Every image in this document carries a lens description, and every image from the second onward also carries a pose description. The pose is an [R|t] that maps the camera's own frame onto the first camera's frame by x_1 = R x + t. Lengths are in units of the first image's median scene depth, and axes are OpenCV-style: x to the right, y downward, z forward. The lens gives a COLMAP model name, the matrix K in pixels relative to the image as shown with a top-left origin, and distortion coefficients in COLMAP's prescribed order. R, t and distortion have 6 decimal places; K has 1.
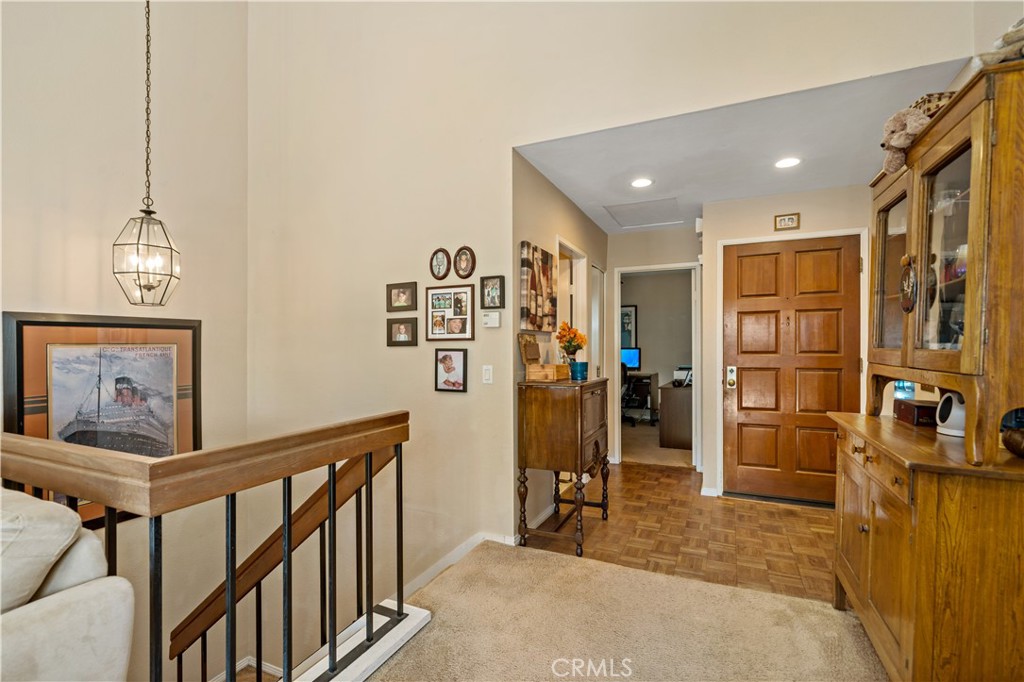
lens RADIAL K [[471.6, 0, 523.3], [0, 471.6, 348.5], [0, 0, 1]] dist [0.000508, -0.000044]
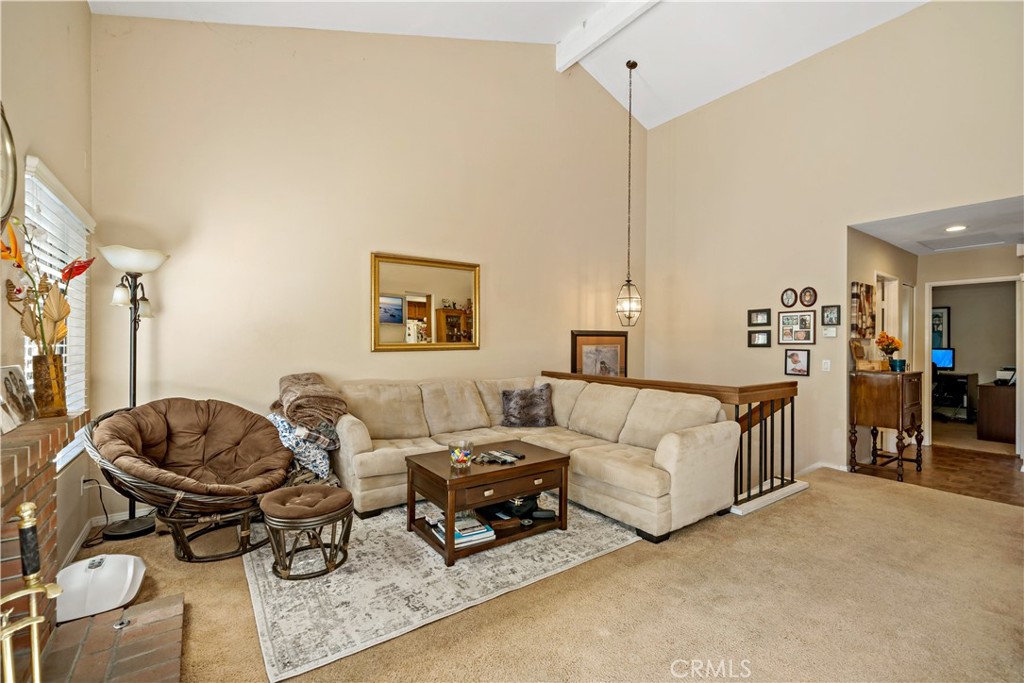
lens RADIAL K [[449.2, 0, 512.0], [0, 449.2, 341.5], [0, 0, 1]] dist [-0.000684, -0.000559]
pose [[0.859912, 0.006173, -0.510405, -0.196988], [-0.008422, 0.999962, -0.002096, -0.014076], [0.510373, 0.006101, 0.859932, -0.802957]]
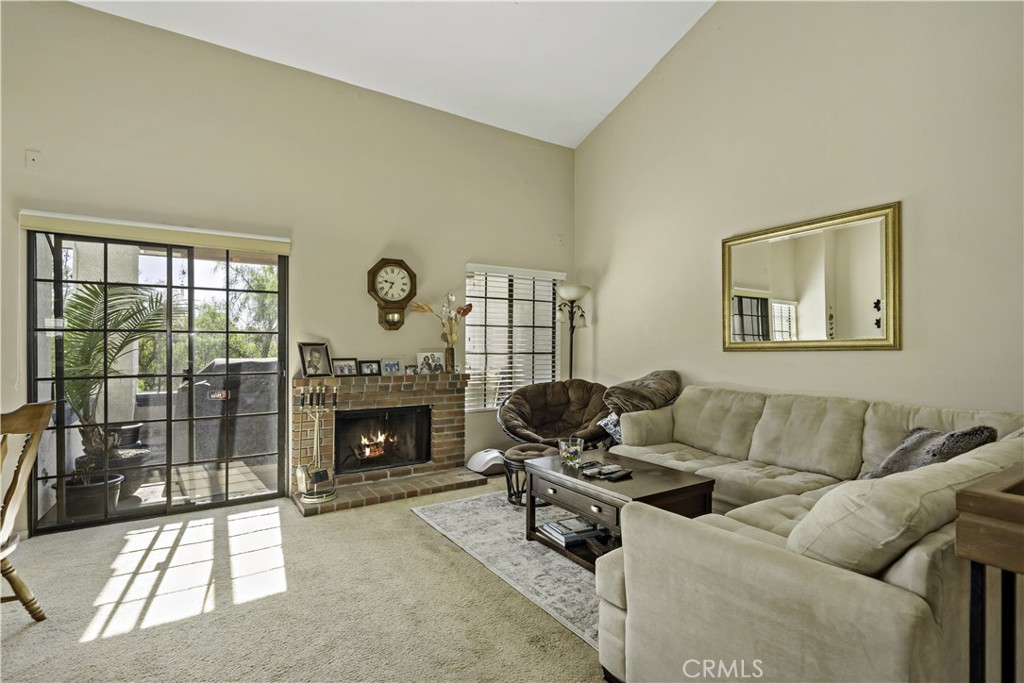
lens RADIAL K [[475.1, 0, 510.4], [0, 475.1, 346.8], [0, 0, 1]] dist [-0.000040, 0.000431]
pose [[-0.542240, 0.005266, -0.840207, 0.107928], [0.003038, 0.999986, 0.004307, -0.002467], [0.840218, -0.000217, -0.542248, 0.296398]]
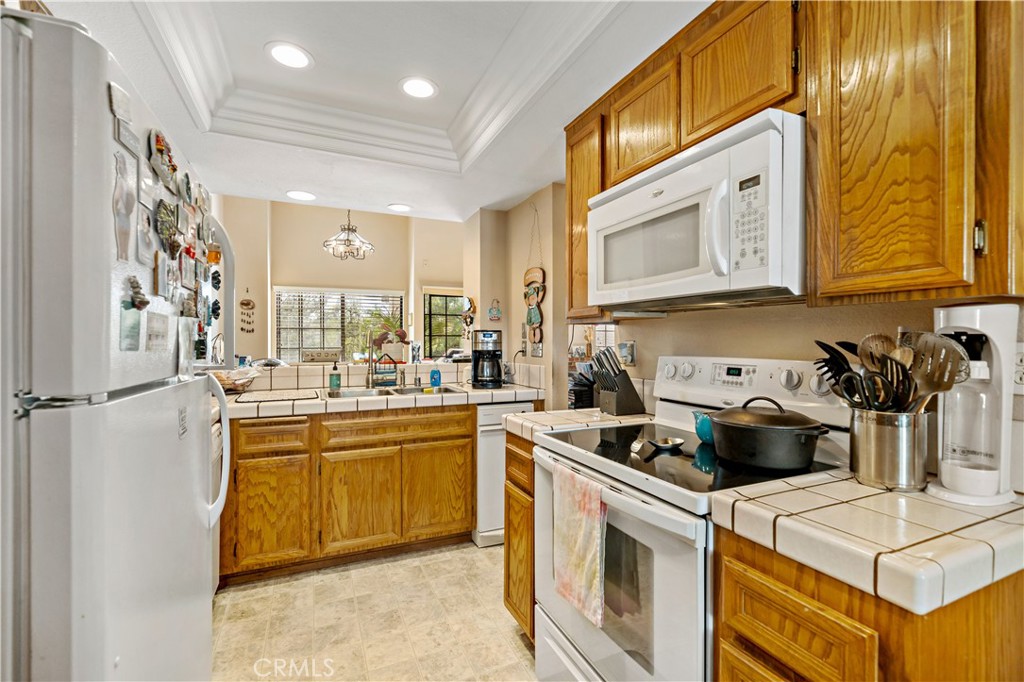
lens RADIAL K [[429.7, 0, 501.1], [0, 429.7, 342.3], [0, 0, 1]] dist [-0.000272, -0.000054]
pose [[-0.673342, 0.005824, -0.739308, 1.099836], [0.001360, 0.999977, 0.006639, -0.017964], [0.739330, 0.003465, -0.673335, 0.648042]]
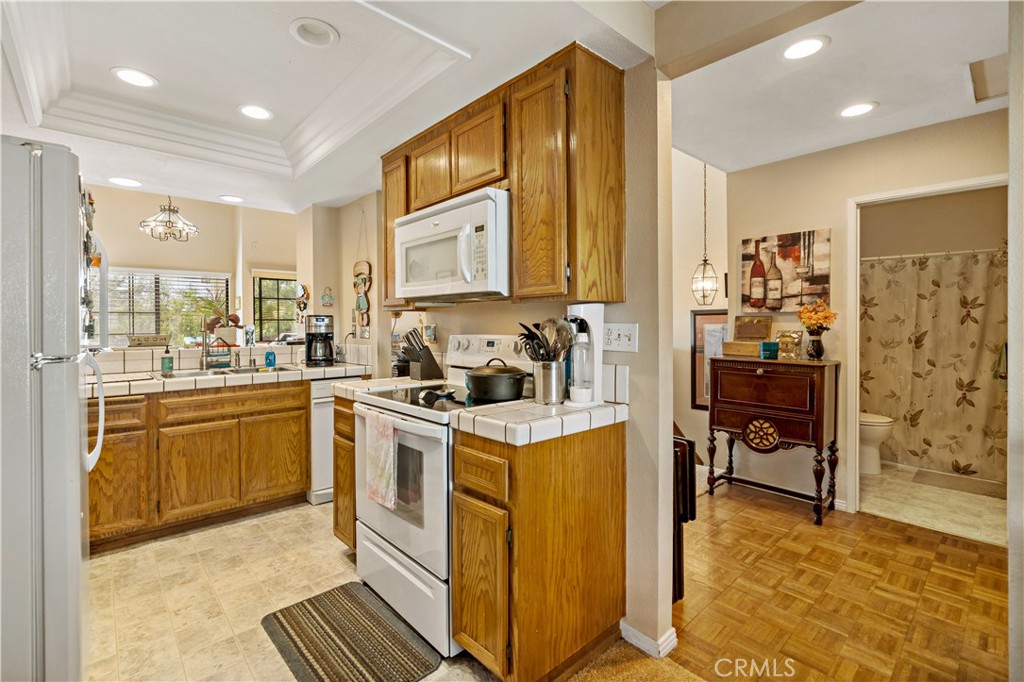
lens RADIAL K [[448.8, 0, 465.8], [0, 448.8, 326.3], [0, 0, 1]] dist [-0.001569, -0.000026]
pose [[-0.449263, 0.010270, -0.893340, 1.247845], [0.006582, 0.999945, 0.008186, -0.017397], [0.893375, -0.002202, -0.449306, 0.806634]]
